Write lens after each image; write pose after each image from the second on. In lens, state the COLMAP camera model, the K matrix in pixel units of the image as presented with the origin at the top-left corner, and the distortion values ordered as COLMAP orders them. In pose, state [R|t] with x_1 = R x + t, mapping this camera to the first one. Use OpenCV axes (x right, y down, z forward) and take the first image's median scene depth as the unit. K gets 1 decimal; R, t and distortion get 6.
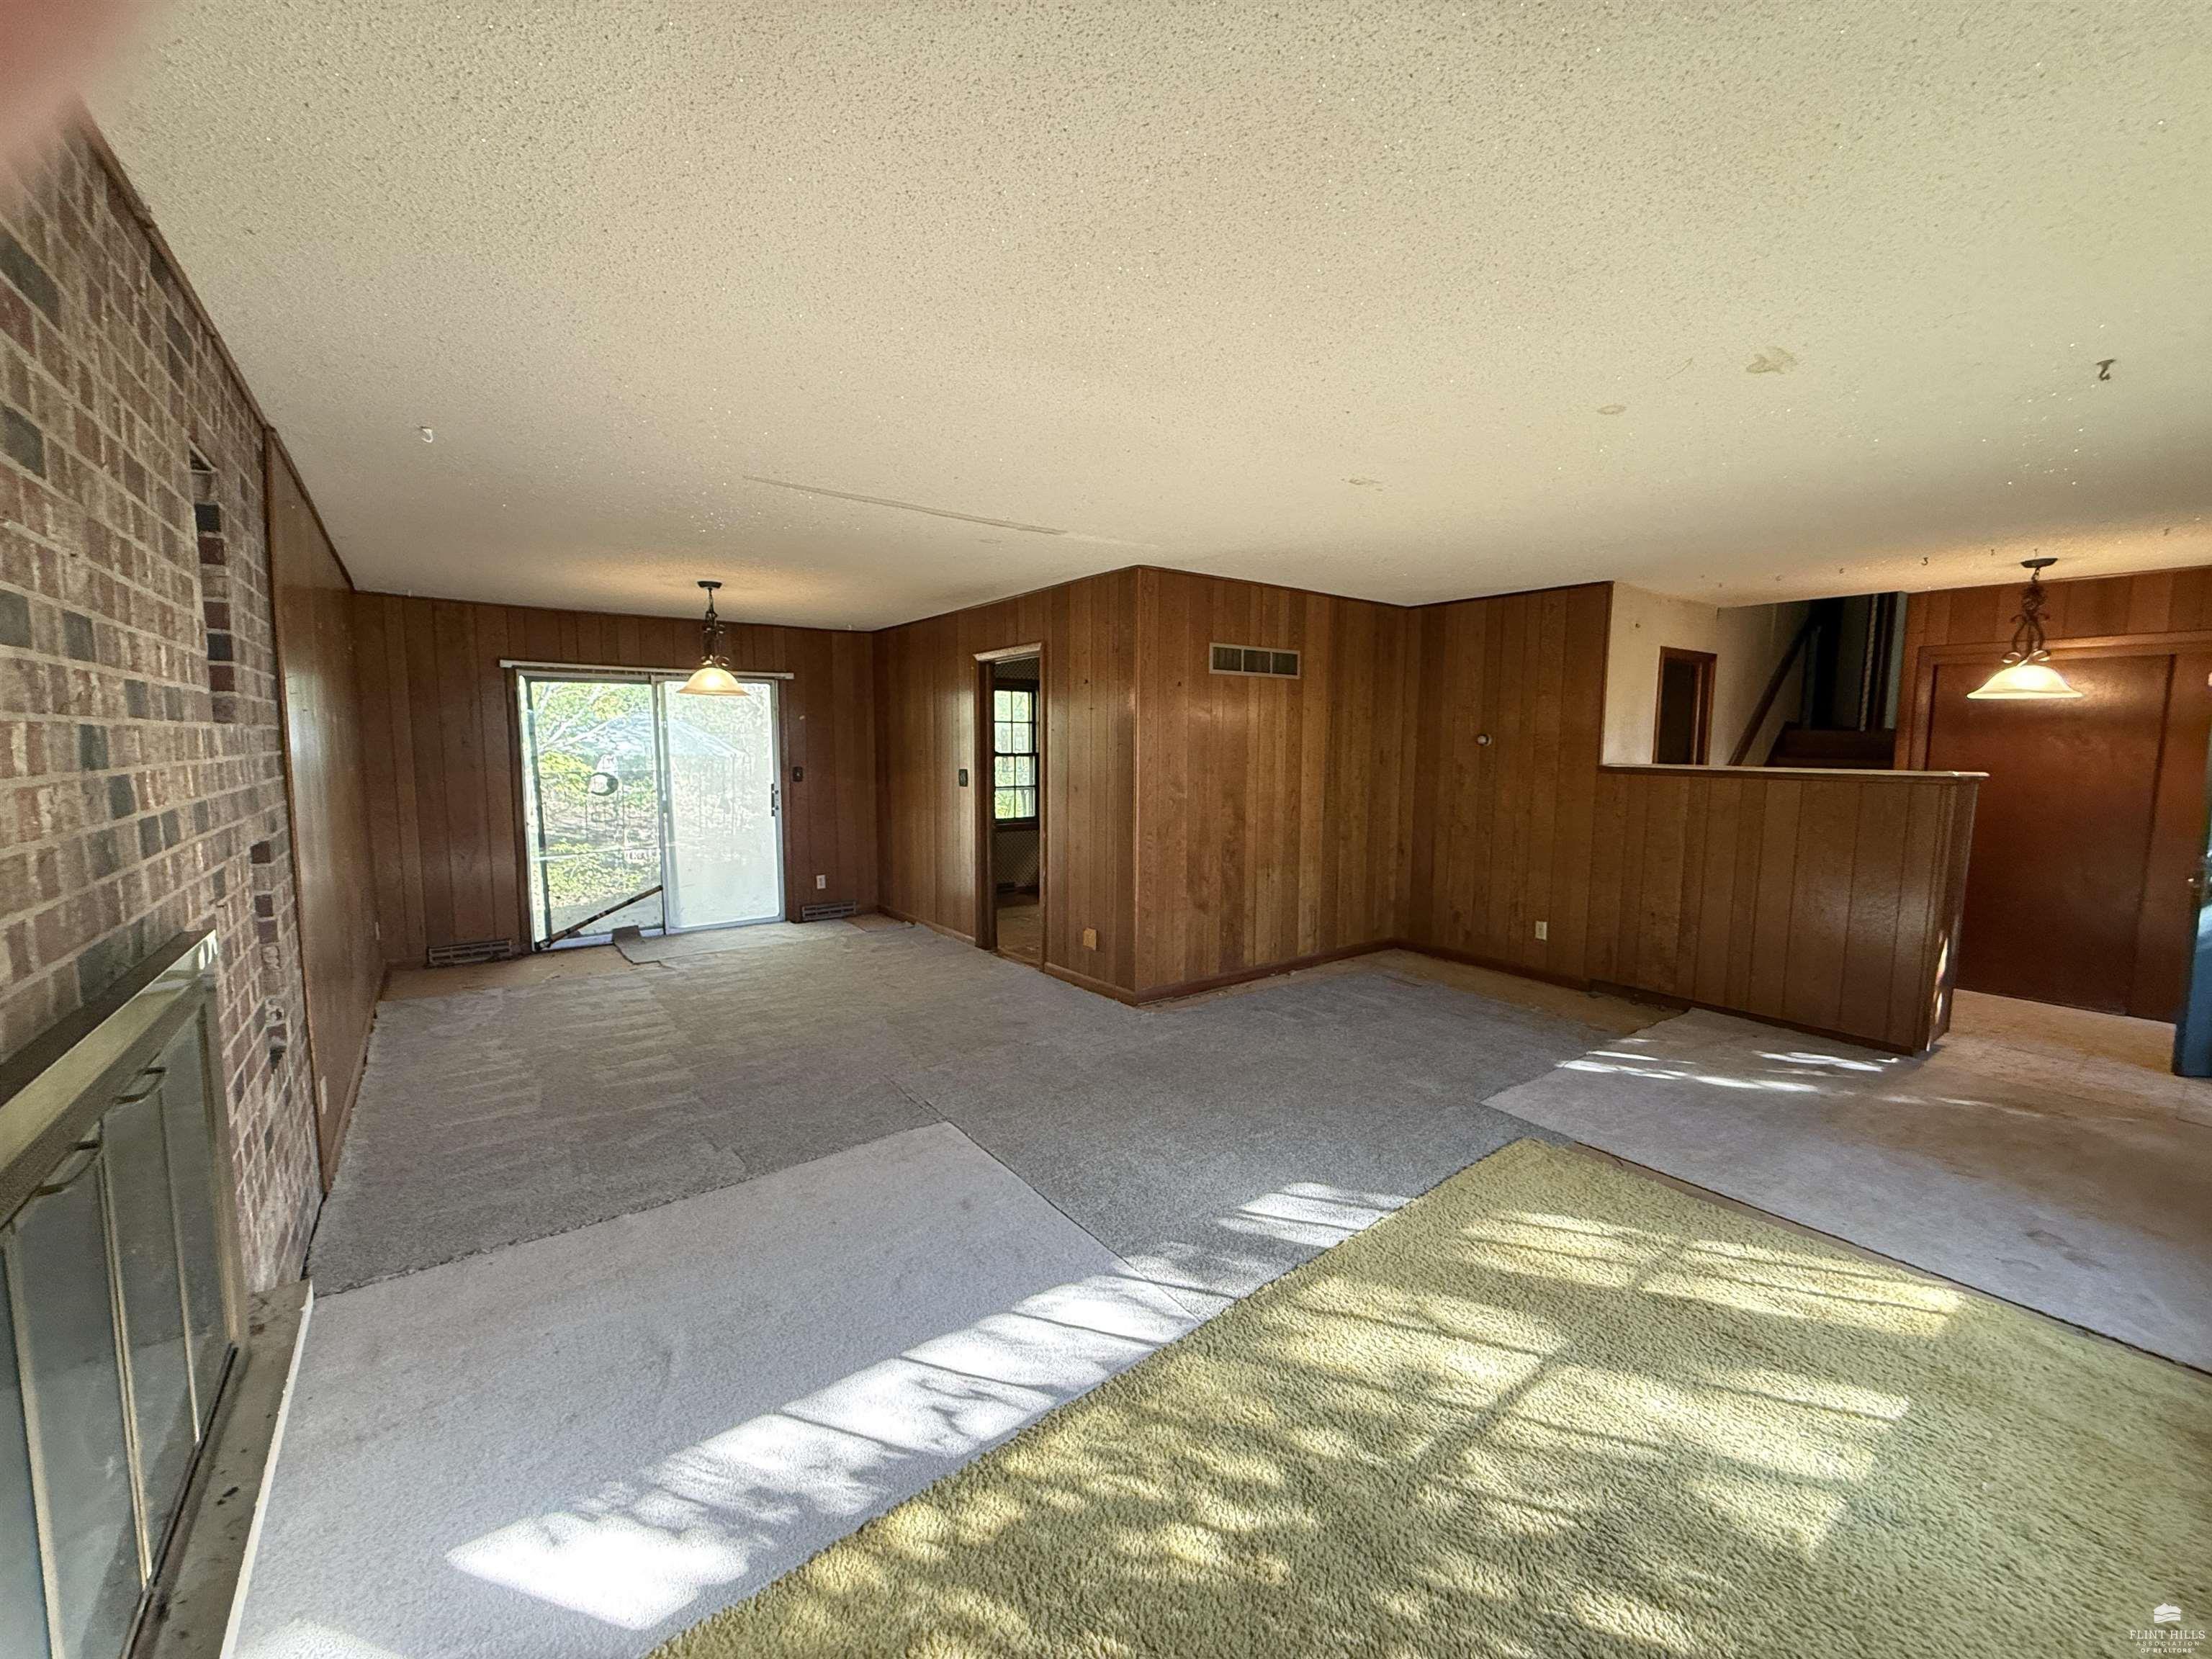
lens RADIAL K [[880.8, 0, 1102.6], [0, 880.8, 827.0], [0, 0, 1]] dist [-0.002676, -0.000100]
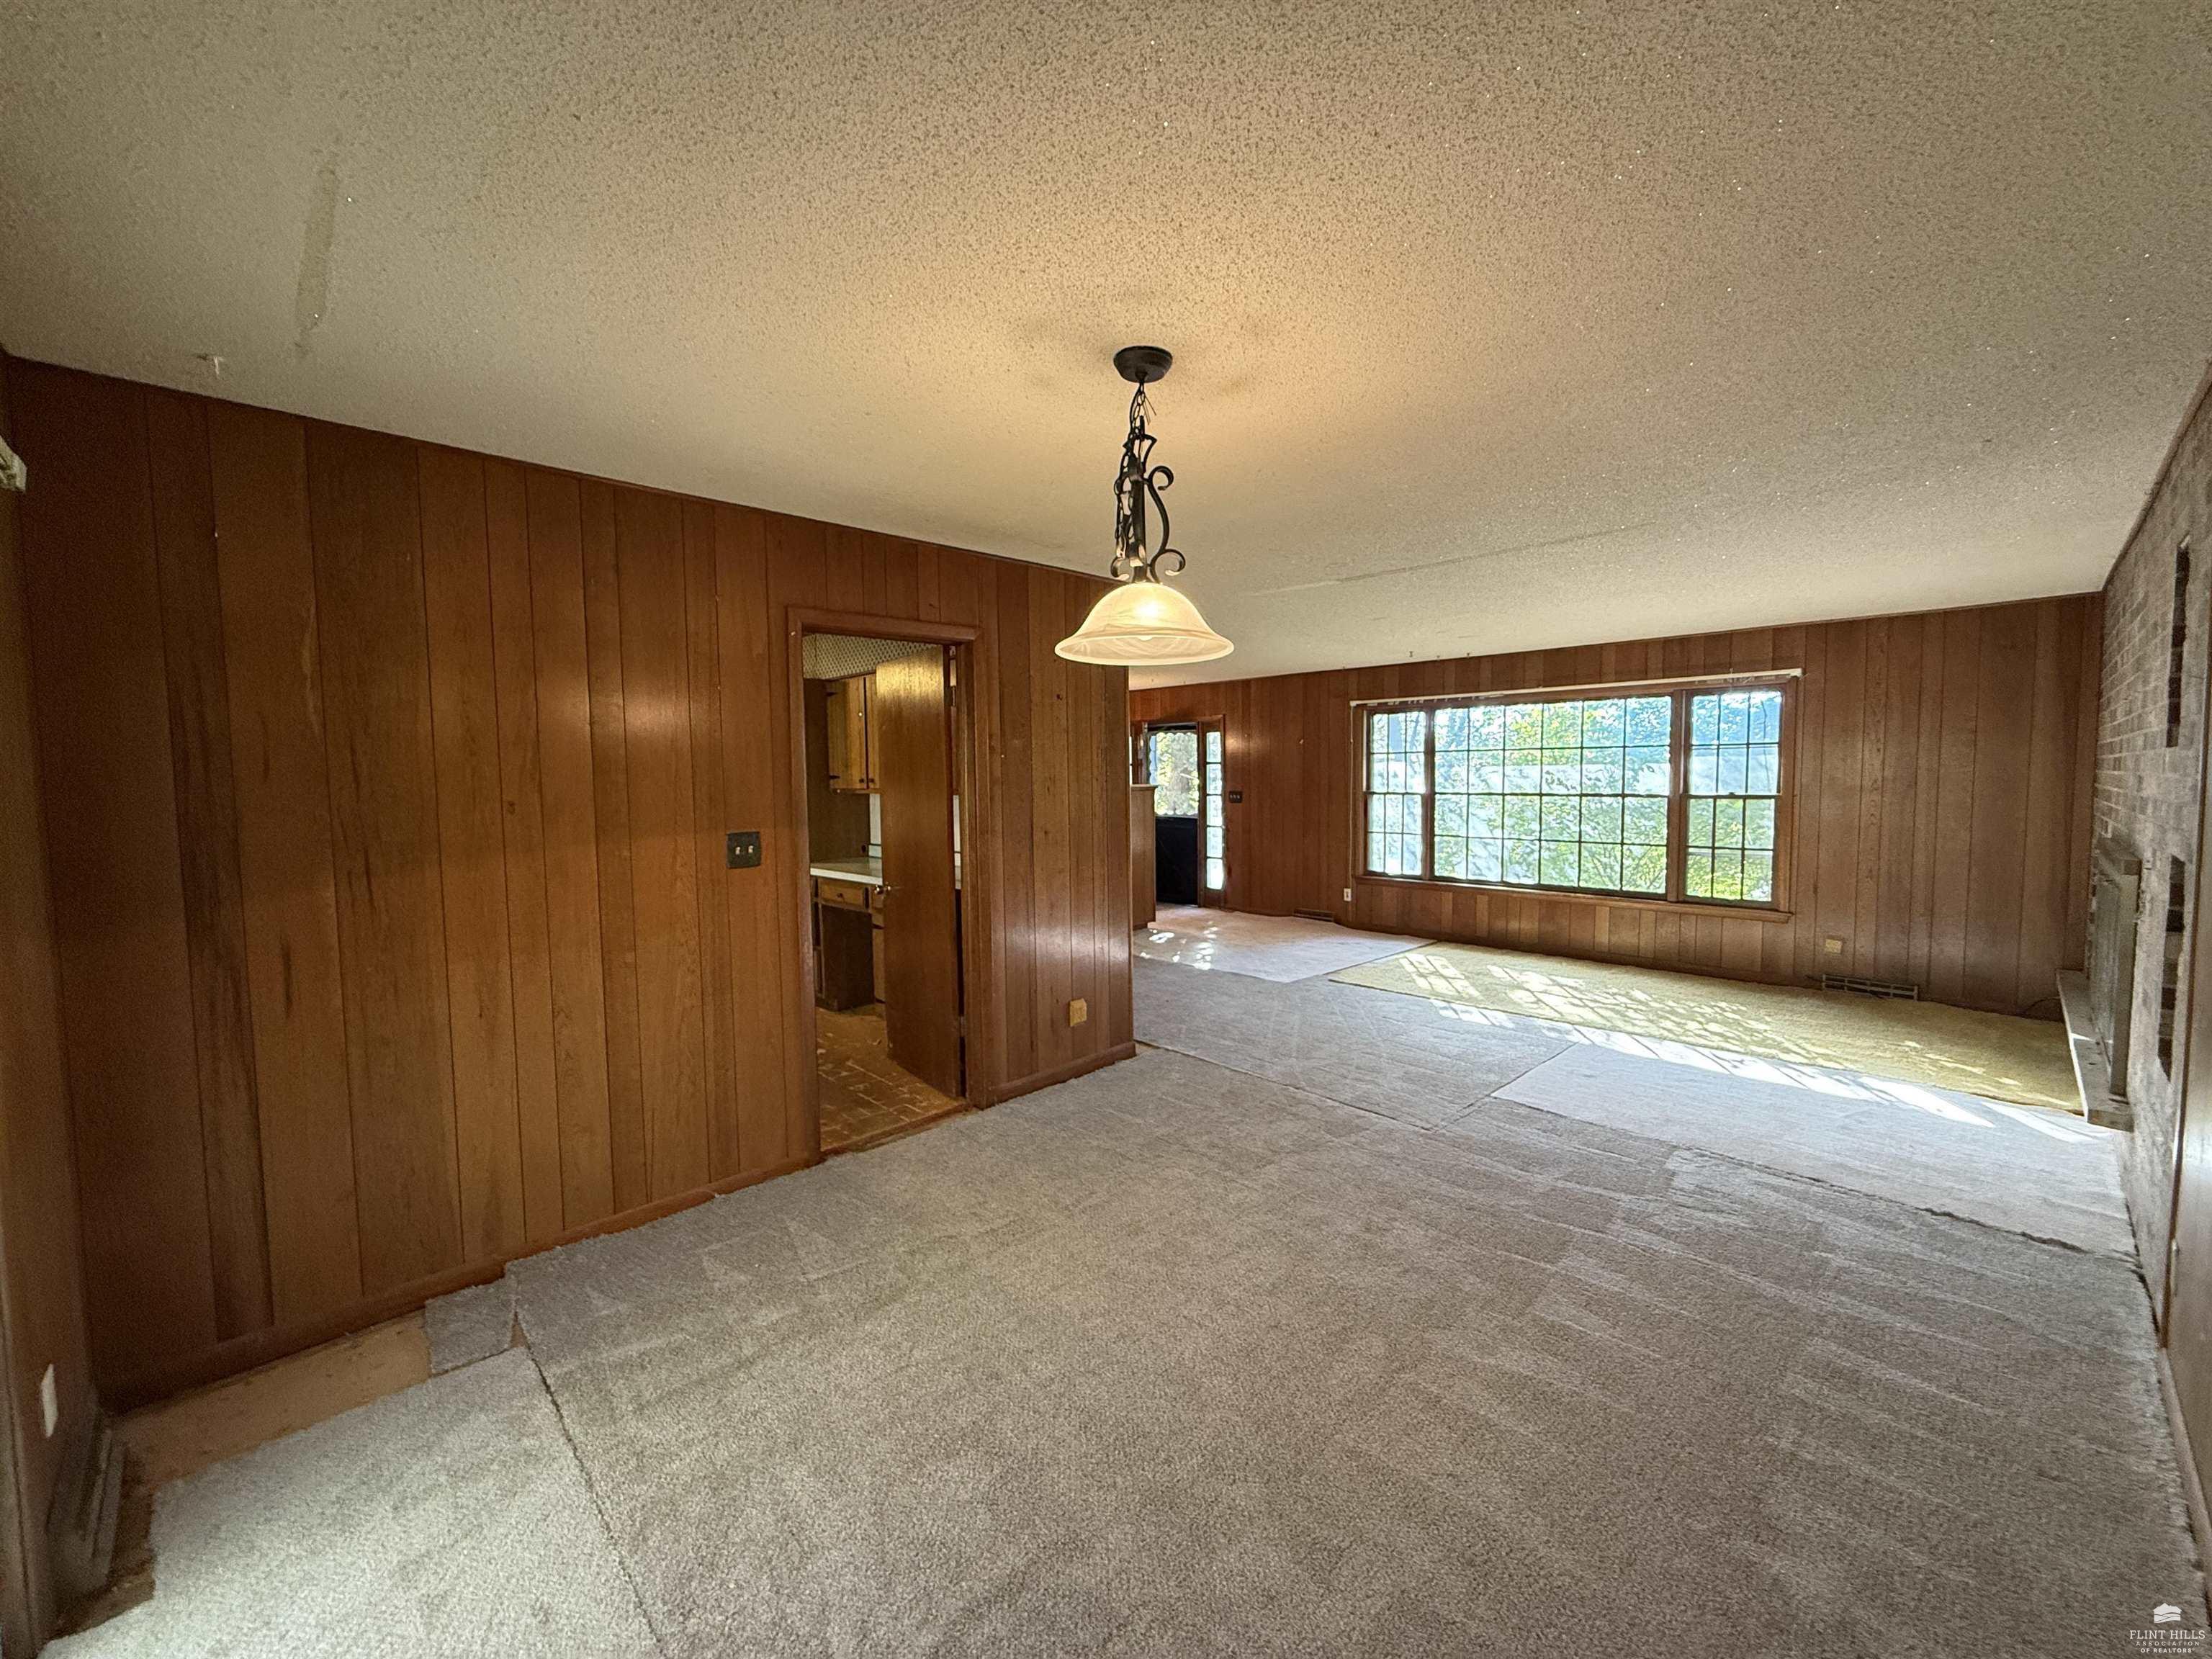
lens RADIAL K [[880.8, 0, 1102.6], [0, 880.8, 827.0], [0, 0, 1]] dist [-0.002676, -0.000100]
pose [[-0.121699, -0.068936, 0.990170, -1.701234], [0.107376, 0.990816, 0.082178, -0.224293], [-0.986742, 0.116322, -0.113180, 2.197874]]
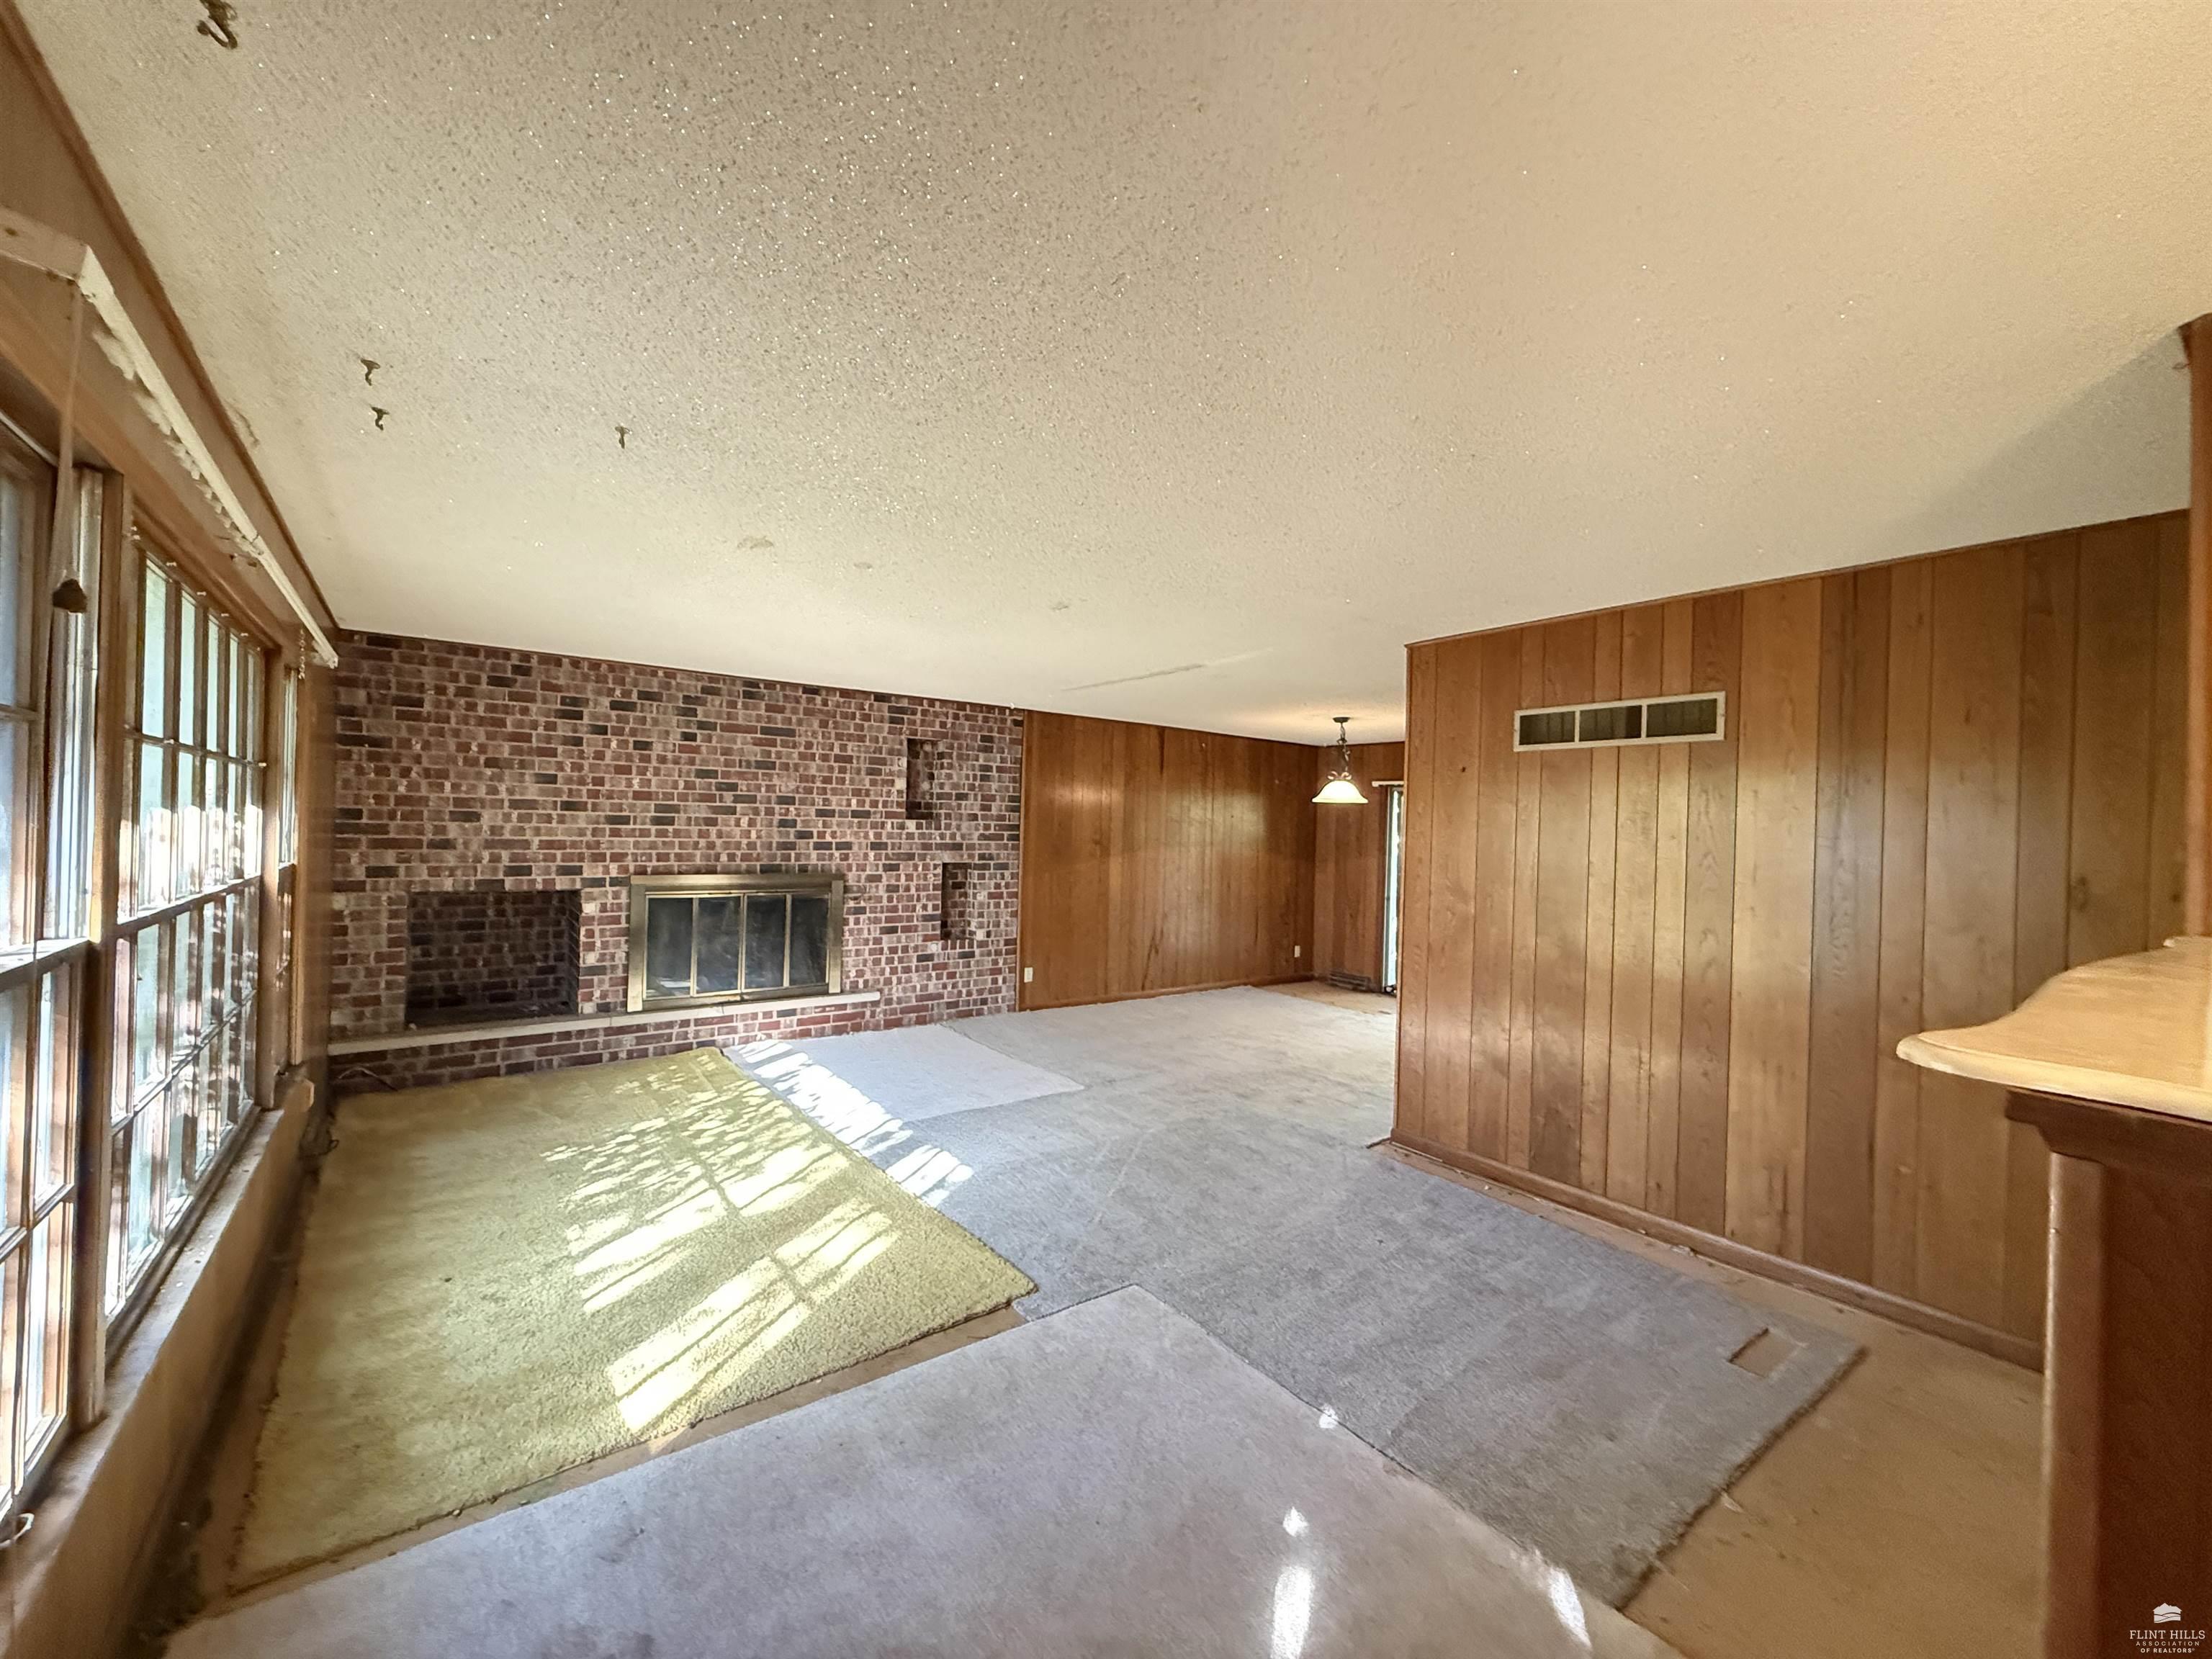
lens RADIAL K [[901.0, 0, 1106.0], [0, 901.0, 829.5], [0, 0, 1]] dist [-0.000218, -0.000036]
pose [[-0.007301, -0.001596, -0.999972, 1.843872], [-0.123009, 0.992405, -0.000686, -0.133479], [0.992379, 0.123000, -0.007442, 1.376260]]
